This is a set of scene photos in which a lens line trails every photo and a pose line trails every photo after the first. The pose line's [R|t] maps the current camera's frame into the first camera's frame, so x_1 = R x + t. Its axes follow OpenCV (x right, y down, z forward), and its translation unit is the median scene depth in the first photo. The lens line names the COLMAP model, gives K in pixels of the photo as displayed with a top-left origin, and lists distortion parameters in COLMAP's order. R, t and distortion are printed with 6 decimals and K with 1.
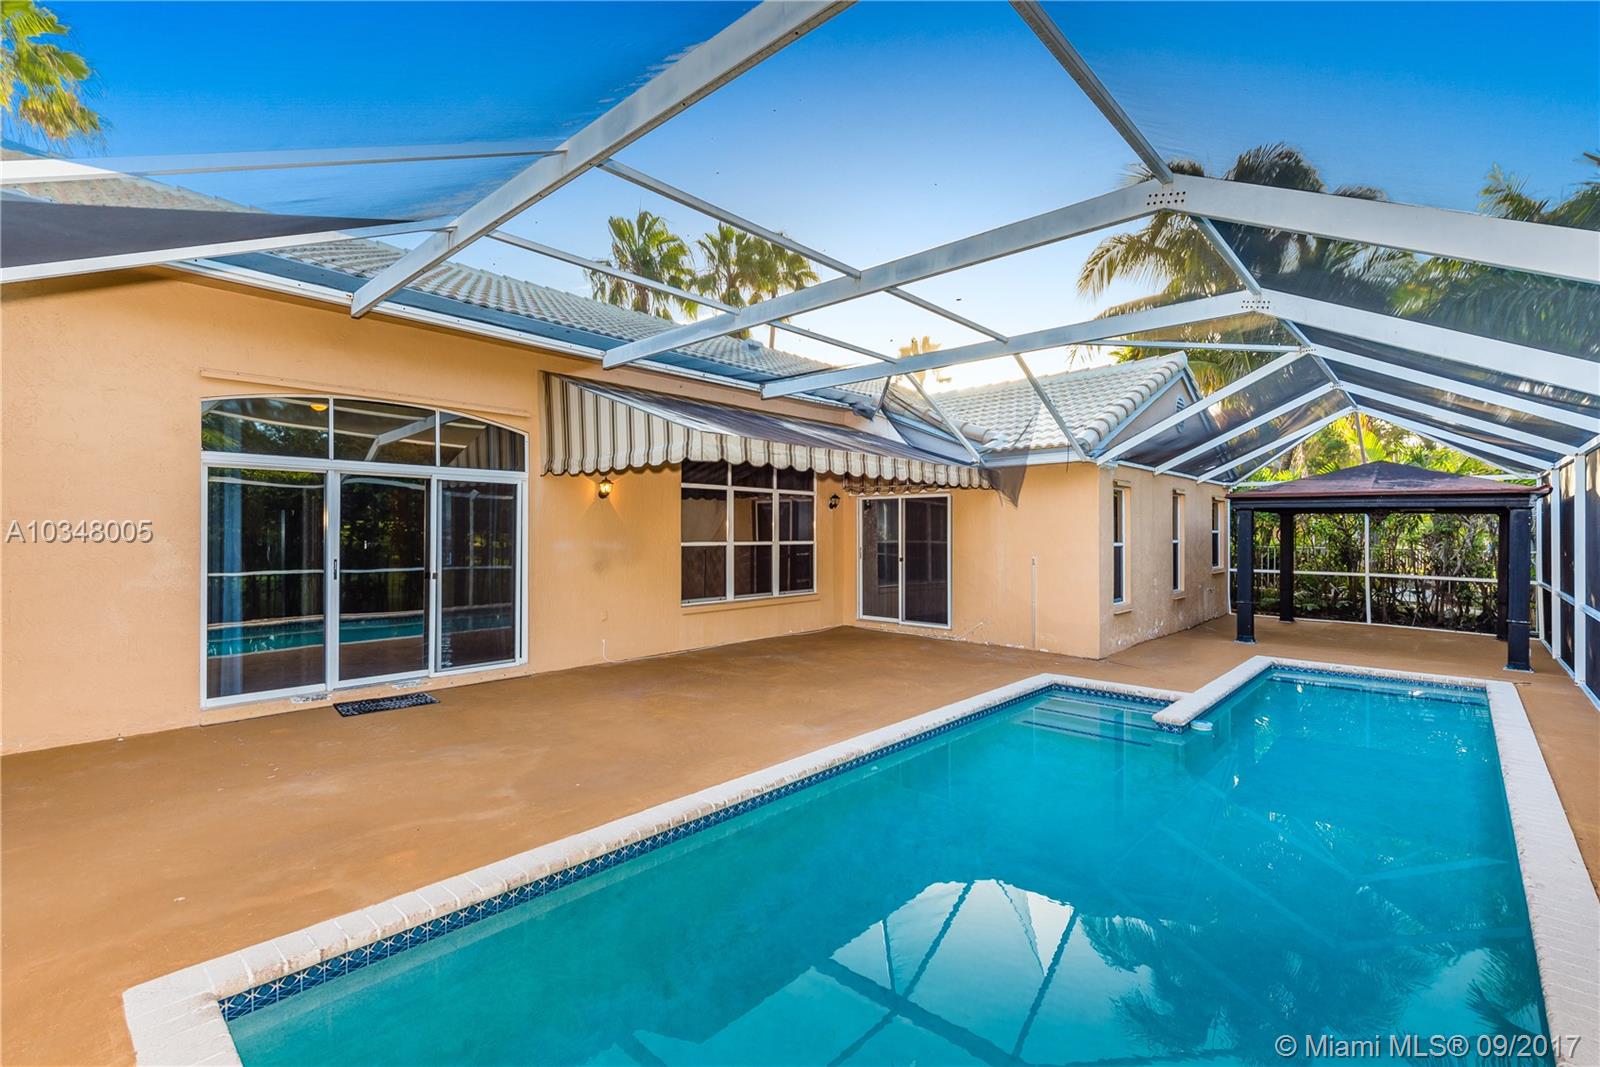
lens RADIAL K [[709.7, 0, 800.1], [0, 709.7, 531.4], [0, 0, 1]] dist [-0.001239, -0.000426]
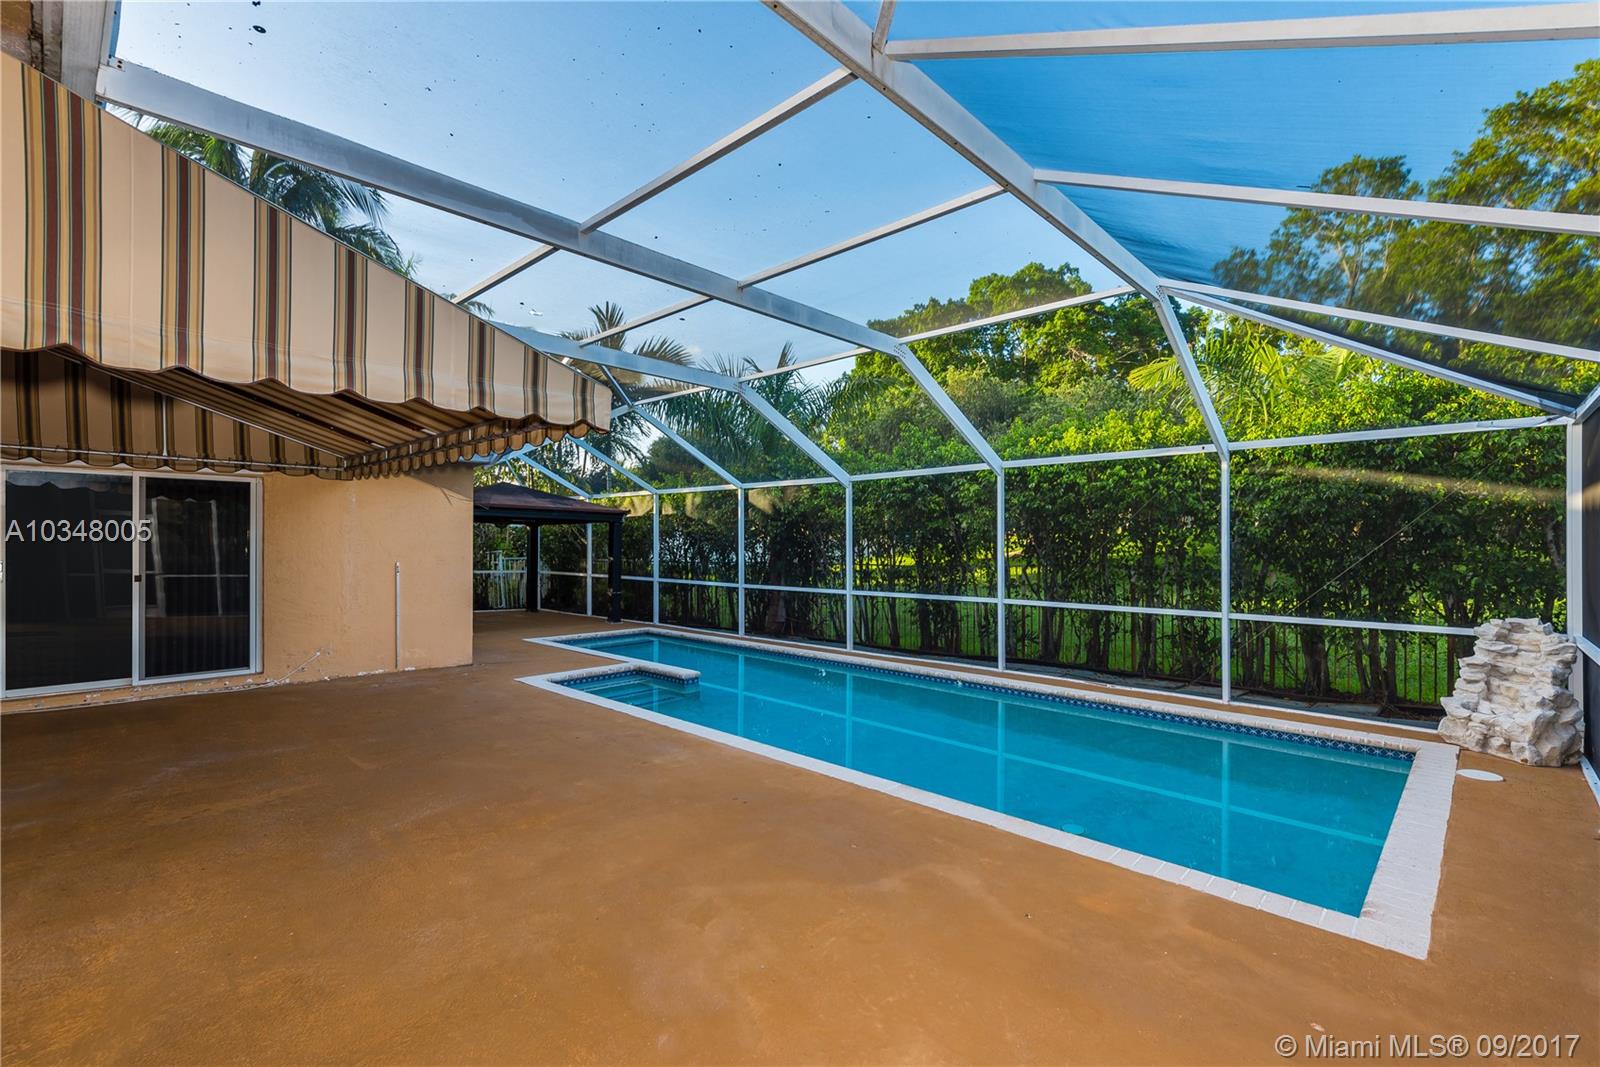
lens RADIAL K [[710.8, 0, 803.2], [0, 710.8, 541.7], [0, 0, 1]] dist [0.013251, 0.000145]
pose [[0.013727, -0.000574, 0.999906, -1.204251], [-0.006150, 0.999981, 0.000658, 0.013308], [-0.999887, -0.006158, 0.013723, 1.128131]]
